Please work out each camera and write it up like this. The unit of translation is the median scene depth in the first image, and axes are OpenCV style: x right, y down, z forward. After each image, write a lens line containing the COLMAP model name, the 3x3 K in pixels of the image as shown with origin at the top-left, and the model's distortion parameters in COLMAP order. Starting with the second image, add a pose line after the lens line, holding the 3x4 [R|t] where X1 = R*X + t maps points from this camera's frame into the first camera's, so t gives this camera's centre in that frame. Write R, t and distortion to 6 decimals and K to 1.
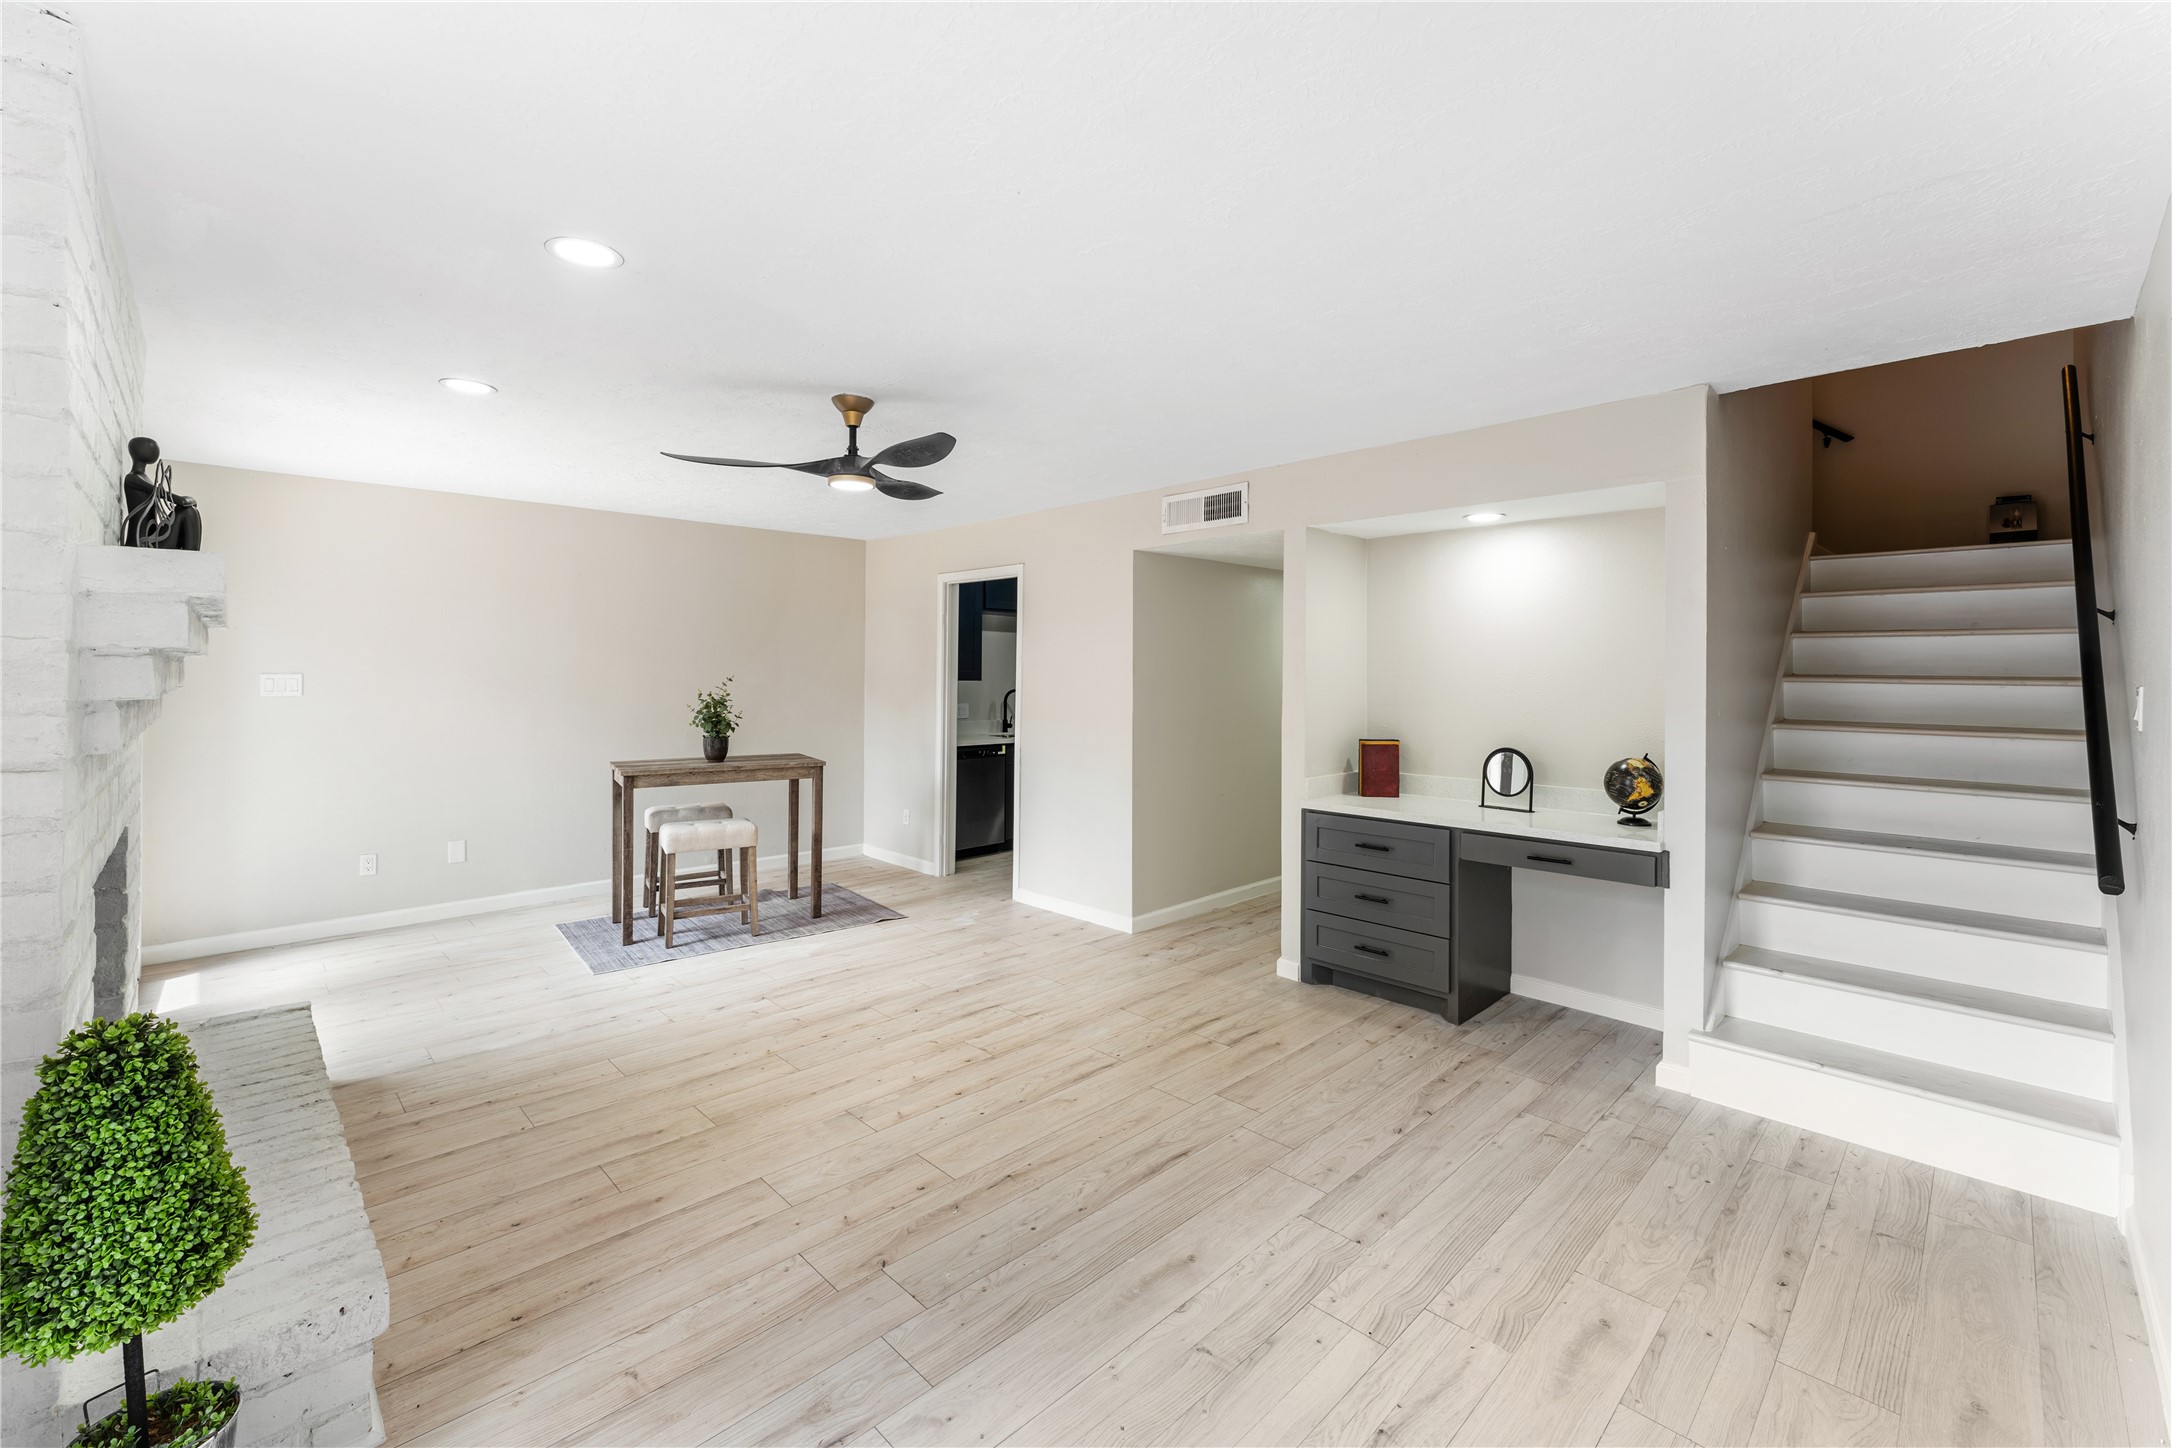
lens RADIAL K [[905.5, 0, 1088.8], [0, 905.5, 683.3], [0, 0, 1]] dist [-0.000558, -0.000191]
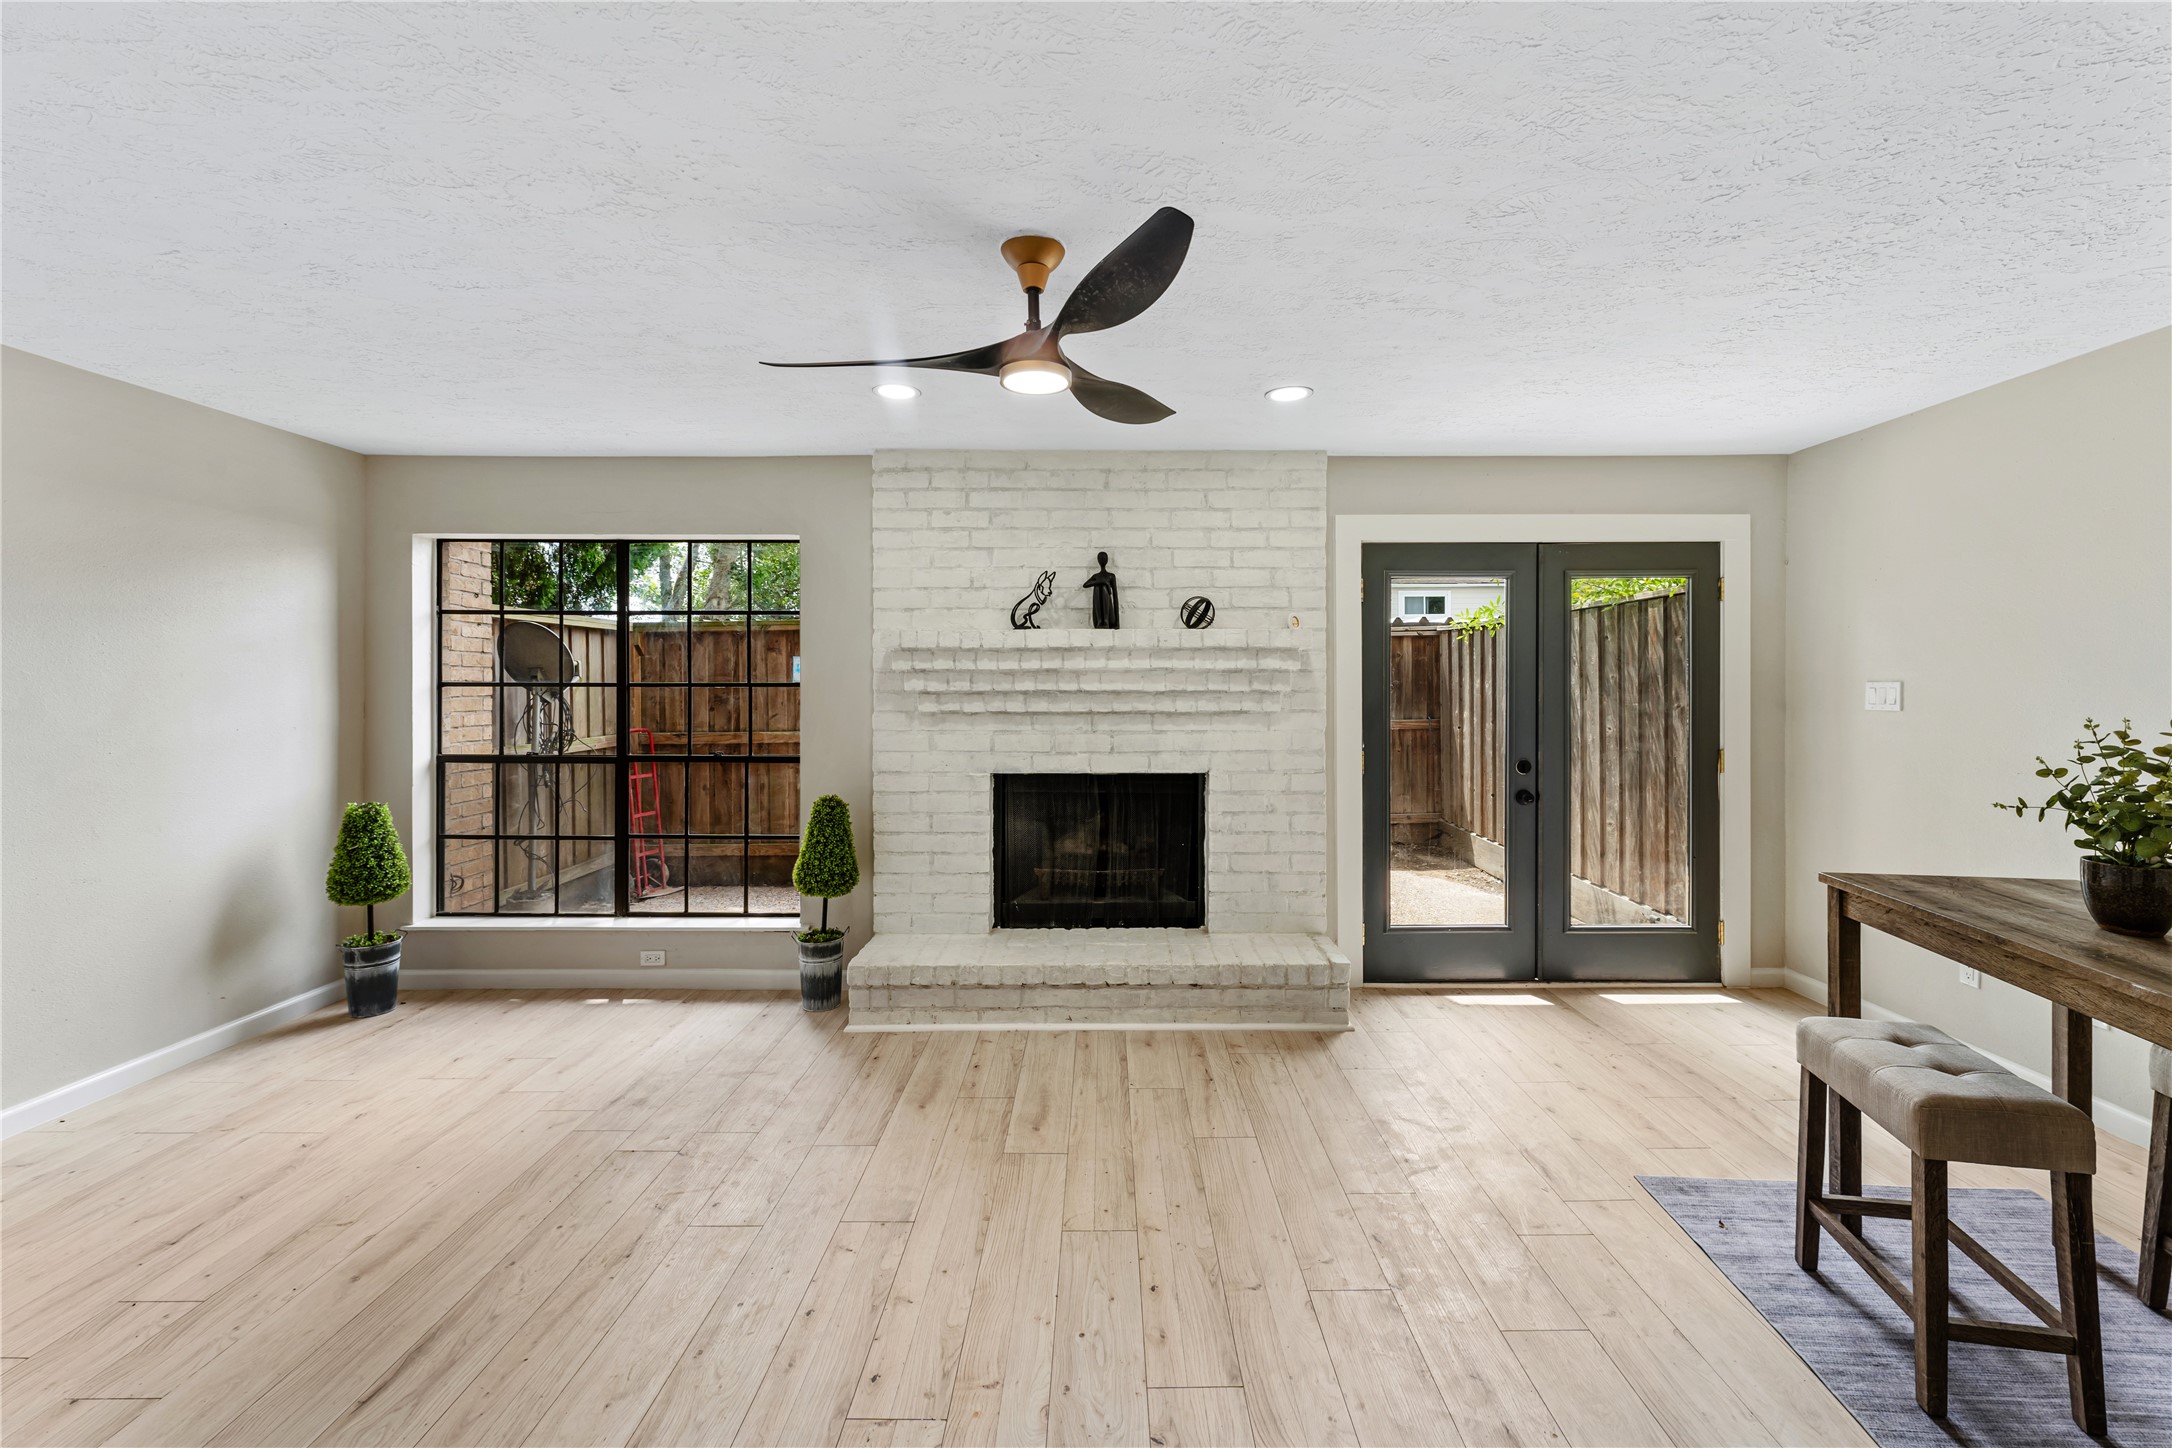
lens RADIAL K [[882.9, 0, 1111.6], [0, 882.9, 690.2], [0, 0, 1]] dist [-0.001048, -0.000011]
pose [[-0.694154, 0.002096, -0.719823, 0.155011], [-0.009280, 0.999887, 0.011860, -0.007965], [0.719767, 0.014912, -0.694056, 1.505806]]
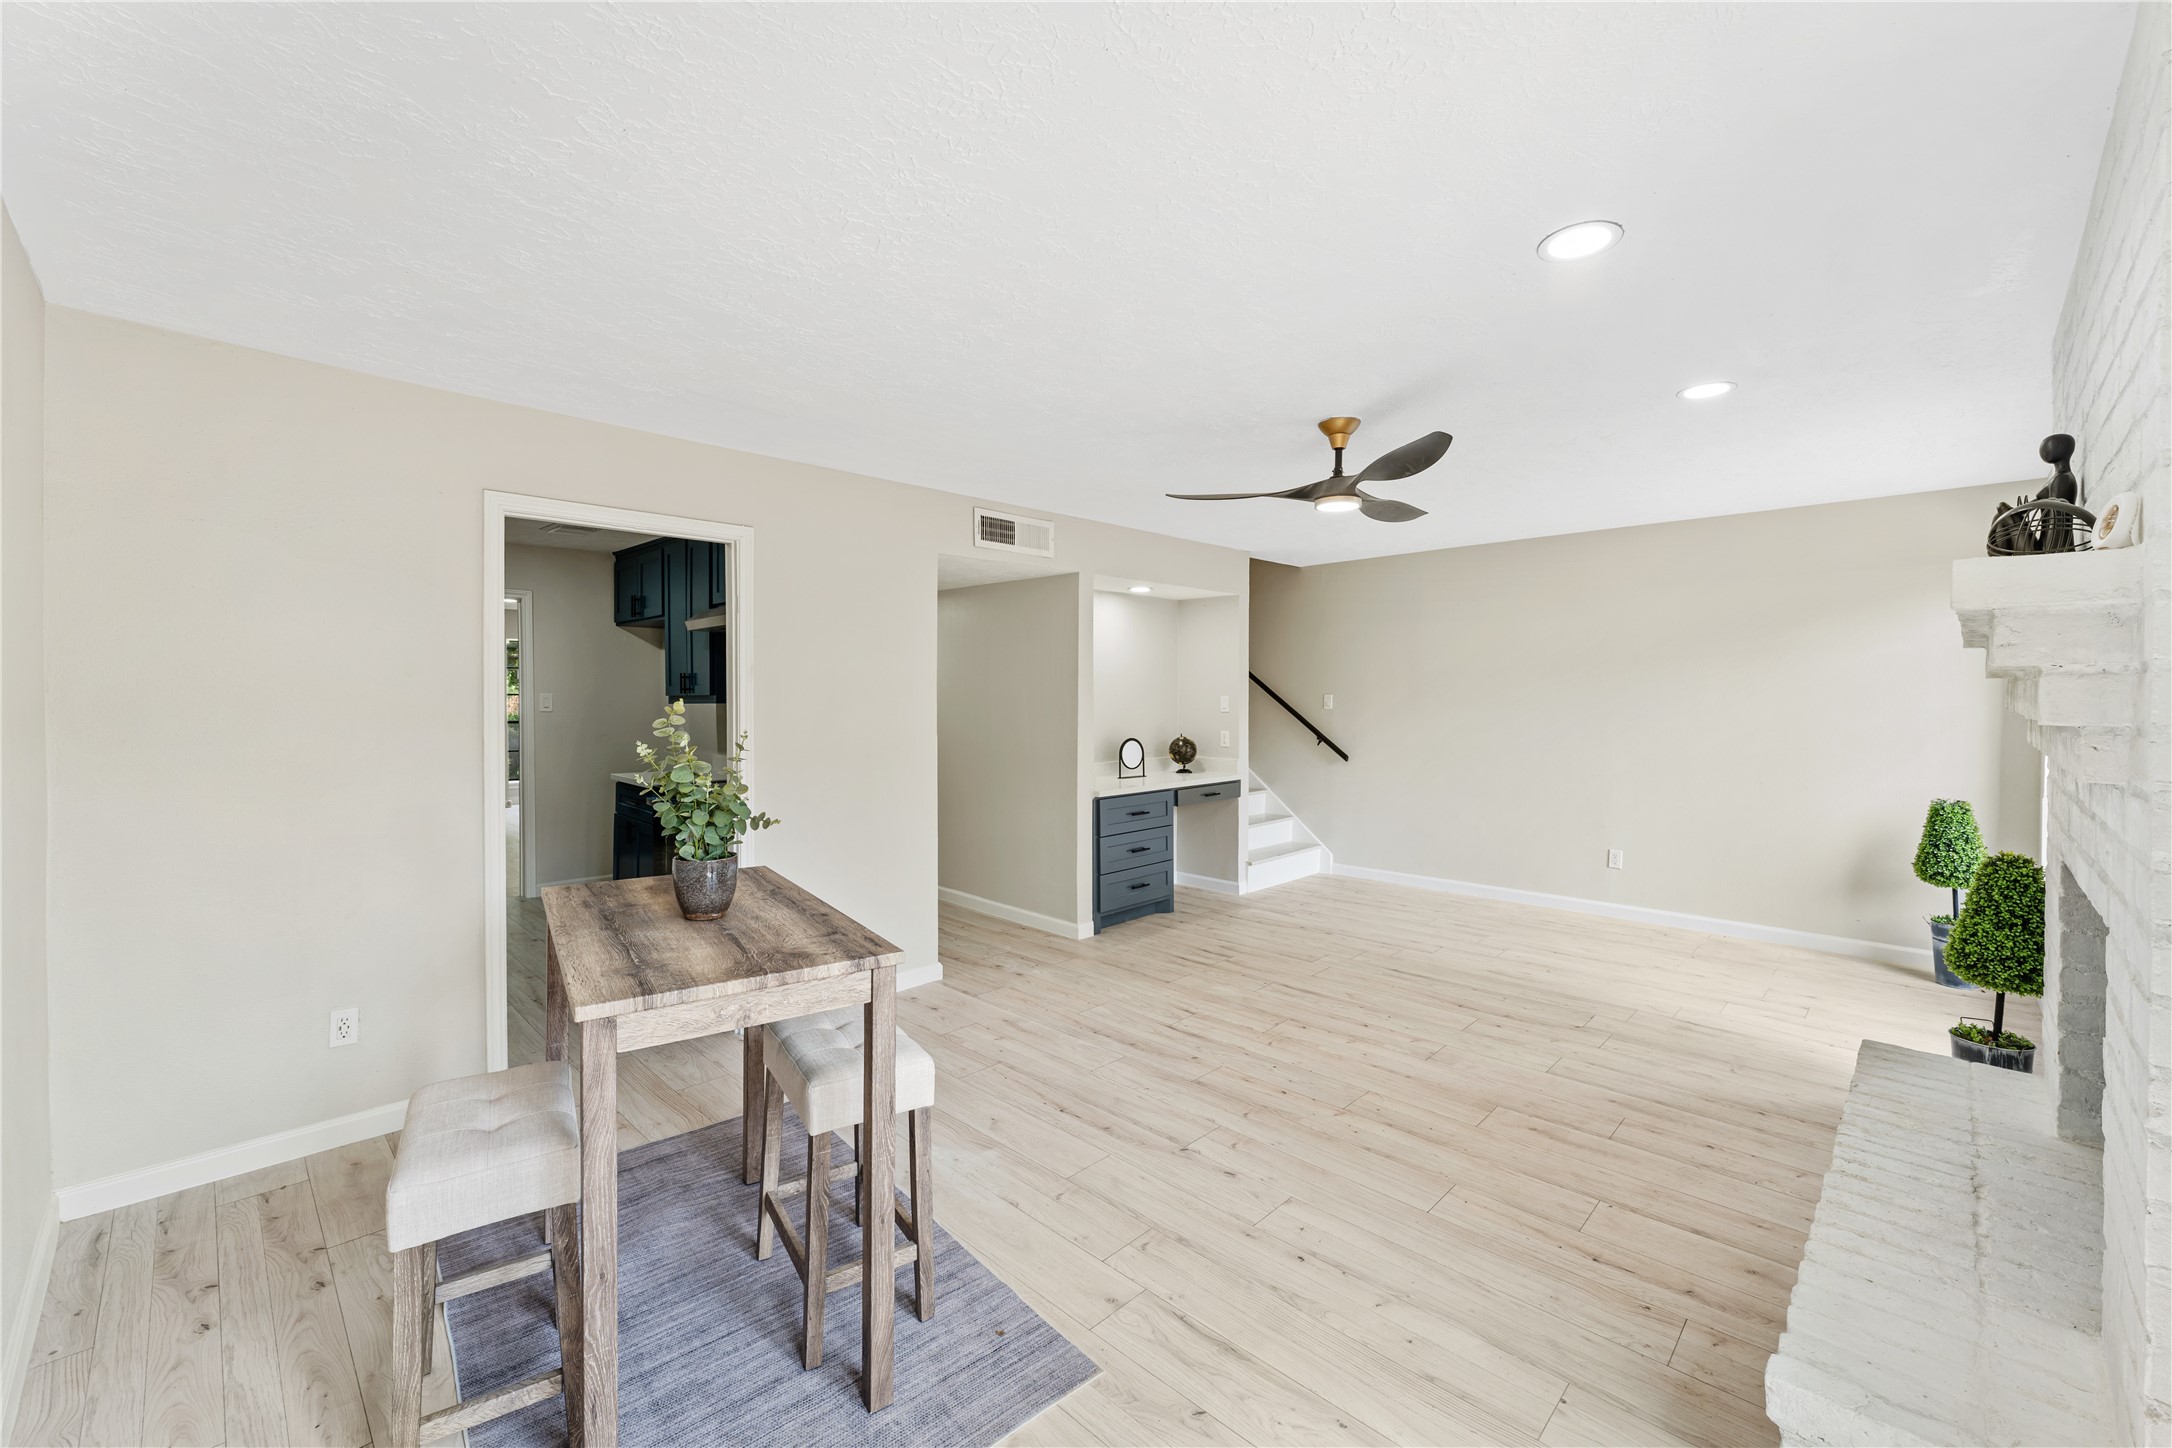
lens RADIAL K [[880.5, 0, 1100.0], [0, 880.5, 716.0], [0, 0, 1]] dist [-0.000006, 0.000453]
pose [[-0.029165, -0.032990, 0.999030, -1.267646], [0.010219, 0.999393, 0.033301, -0.020842], [-0.999522, 0.011180, -0.028811, 1.320925]]
